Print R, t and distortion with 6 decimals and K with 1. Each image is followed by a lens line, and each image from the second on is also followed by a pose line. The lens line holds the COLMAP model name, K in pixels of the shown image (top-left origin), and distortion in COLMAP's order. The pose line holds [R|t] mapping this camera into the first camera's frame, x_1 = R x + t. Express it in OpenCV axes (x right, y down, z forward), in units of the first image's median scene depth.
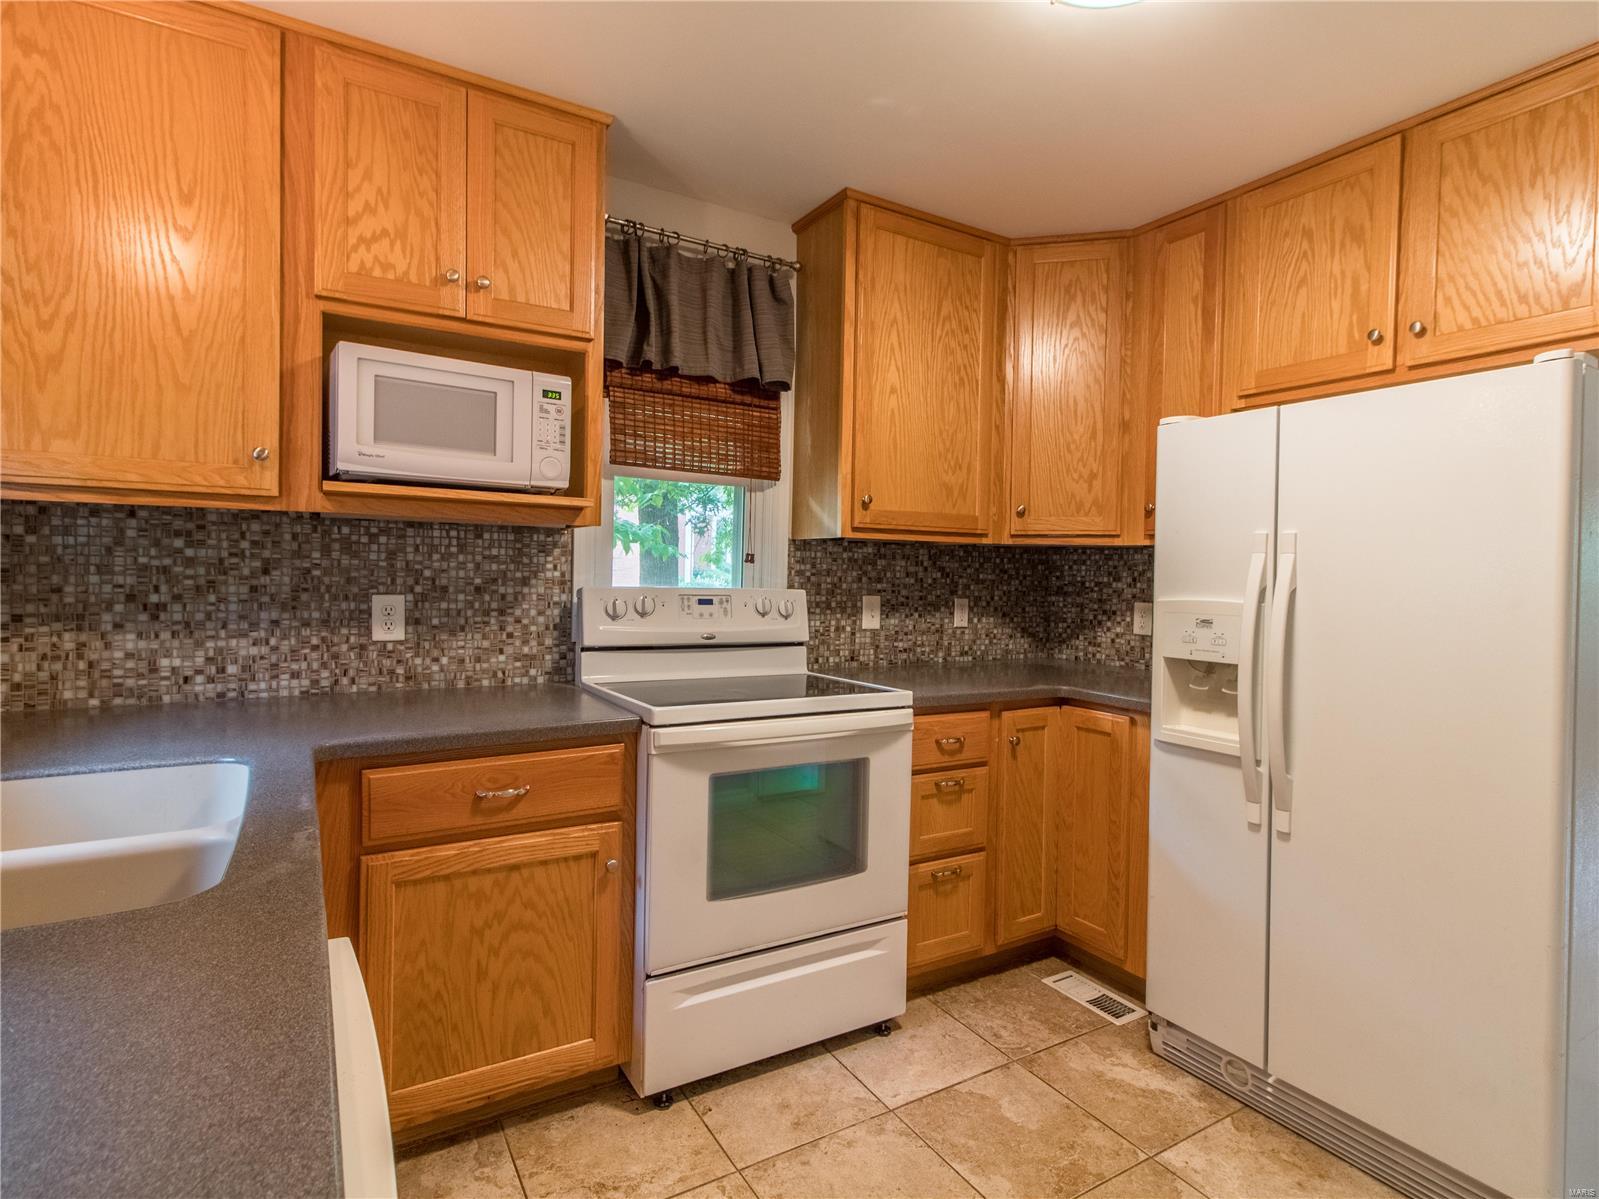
lens RADIAL K [[822.1, 0, 797.2], [0, 822.1, 589.8], [0, 0, 1]] dist [0.001412, 0.000406]
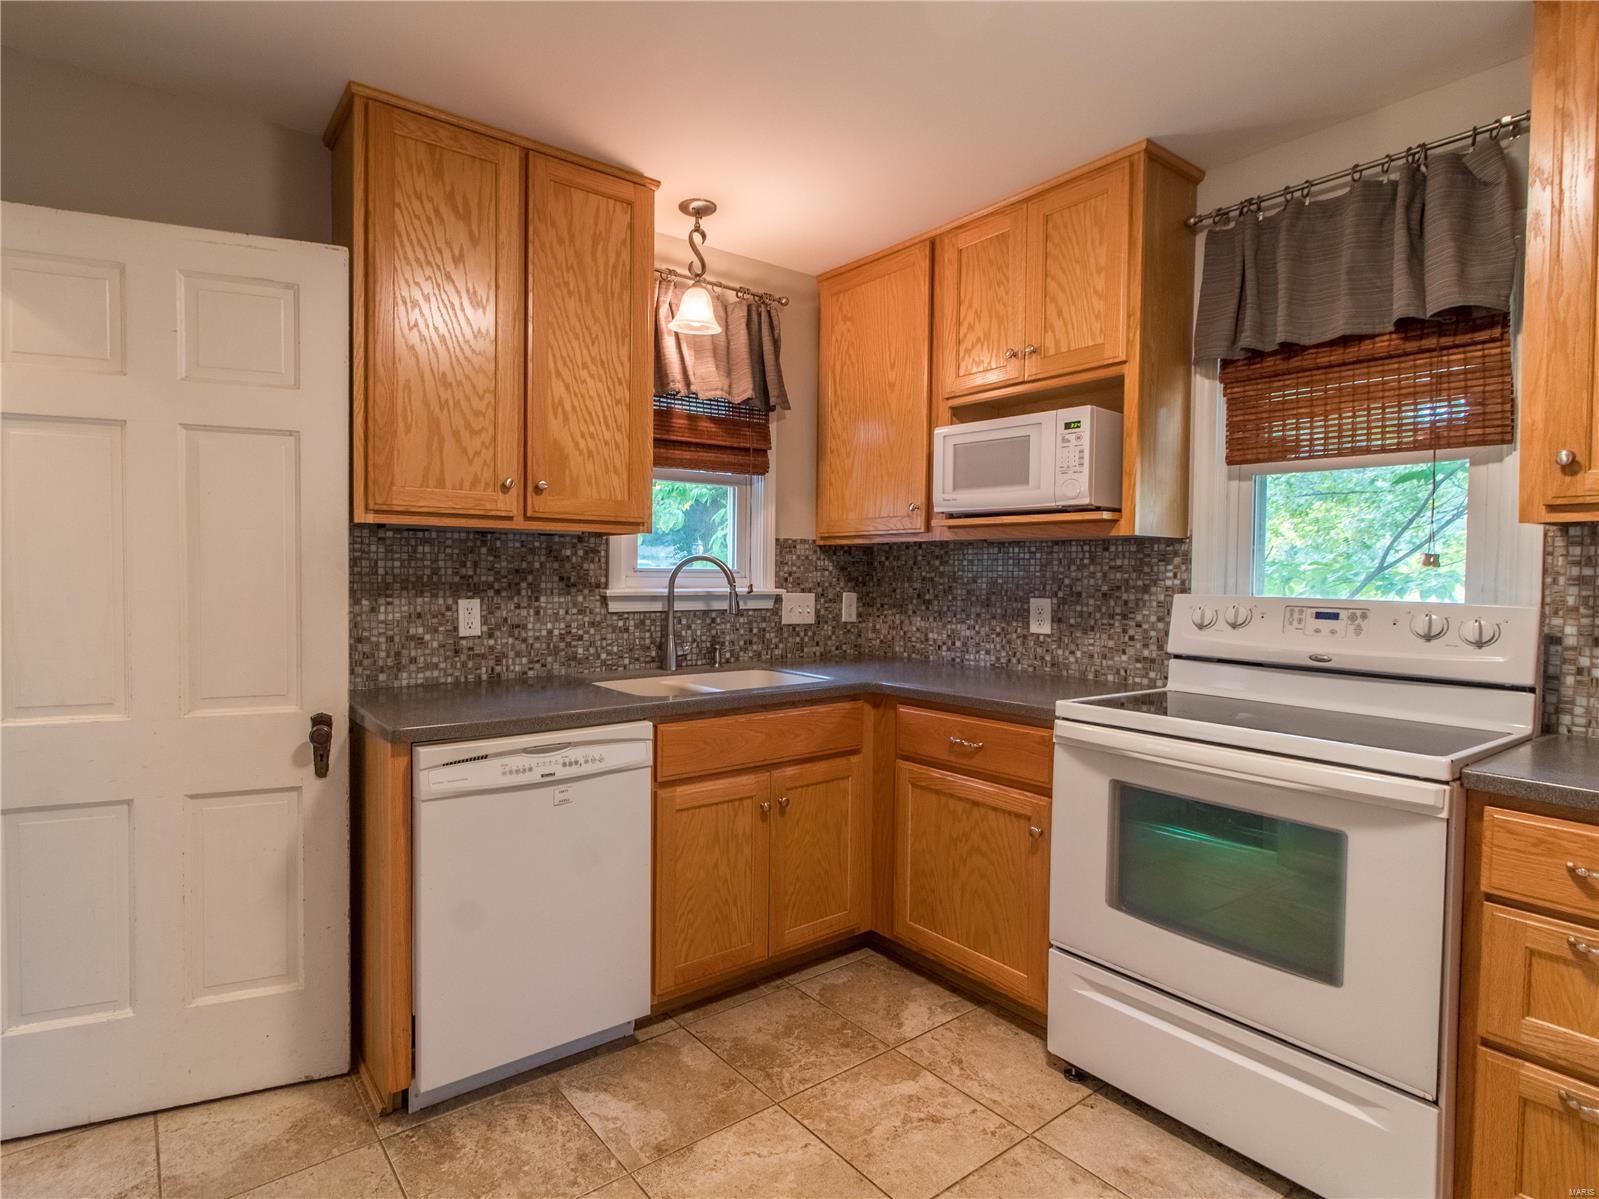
lens RADIAL K [[823.9, 0, 705.2], [0, 823.9, 590.4], [0, 0, 1]] dist [0.002723, 0.000478]
pose [[0.078739, 0.004694, -0.996884, 0.767375], [-0.028996, 0.999577, 0.002416, 0.006219], [0.996473, 0.028716, 0.078842, 0.377970]]
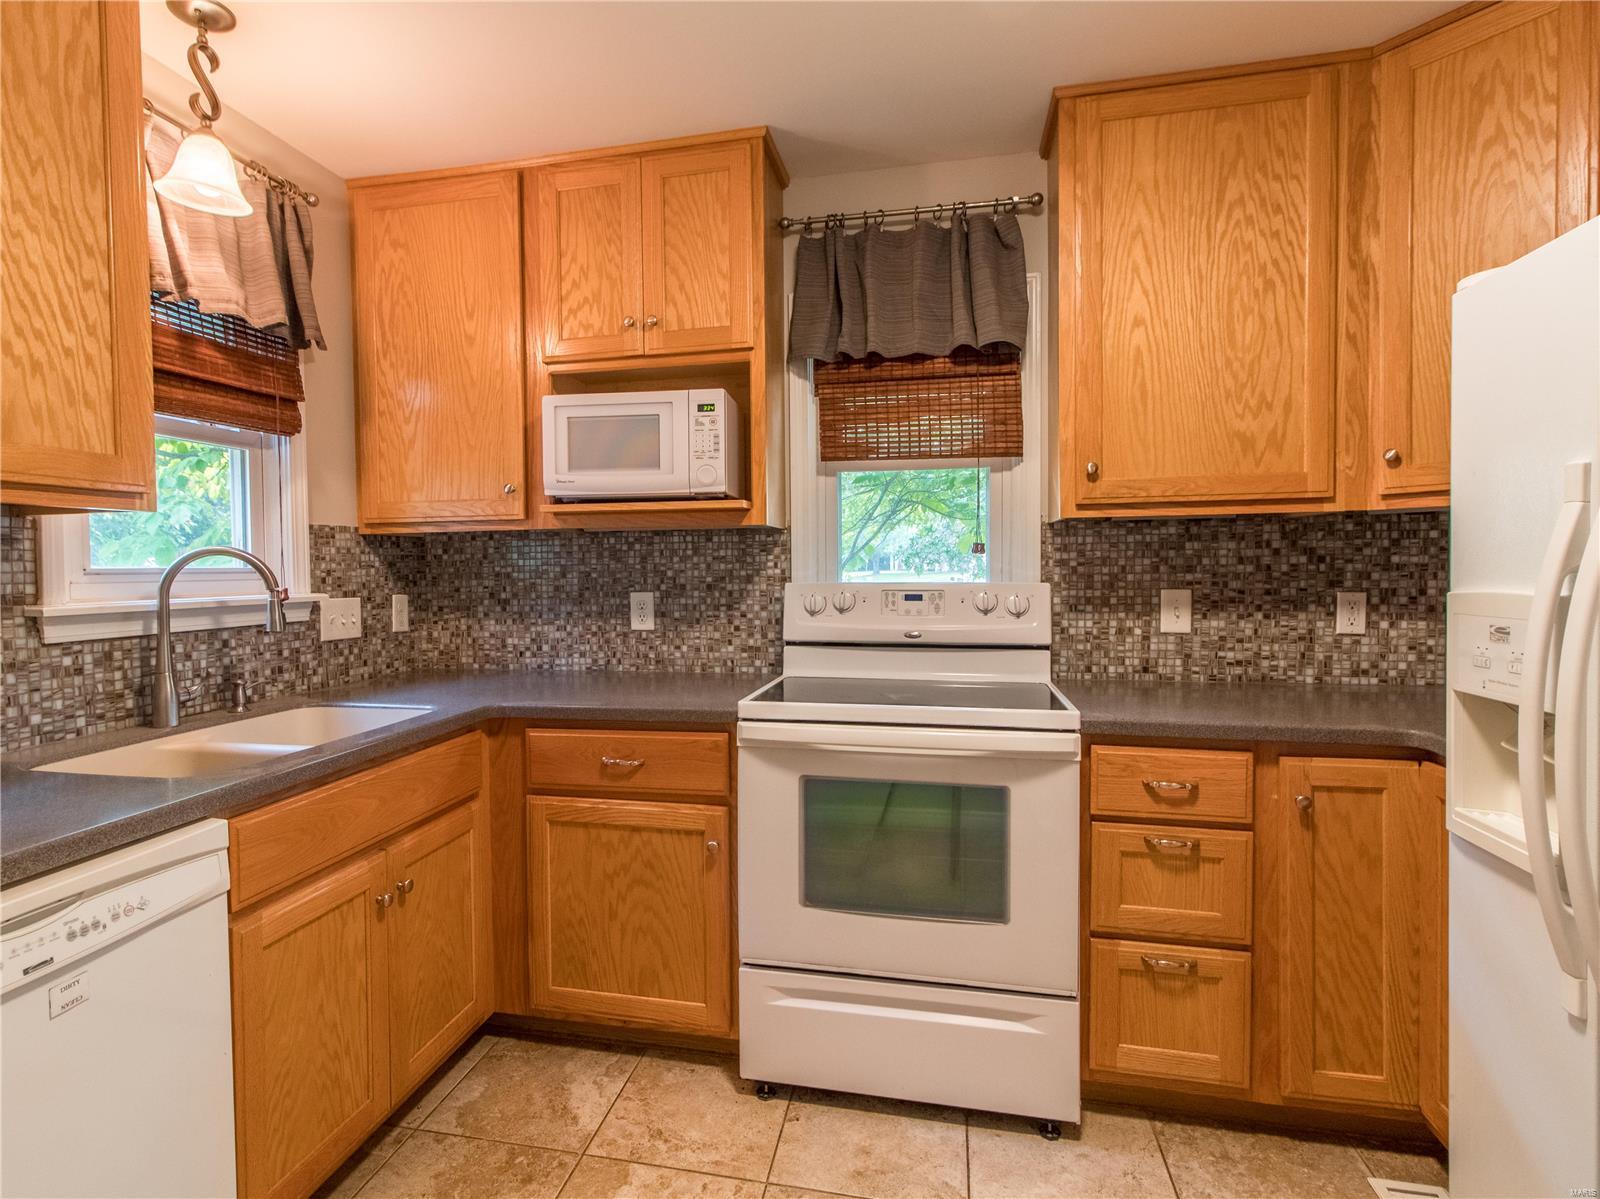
lens RADIAL K [[844.0, 0, 752.7], [0, 844.0, 589.8], [0, 0, 1]] dist [0.002642, 0.000445]
pose [[0.724212, -0.008024, -0.689530, 0.486294], [0.010759, 0.999942, -0.000335, 0.004951], [0.689493, -0.007176, 0.724257, 0.216260]]
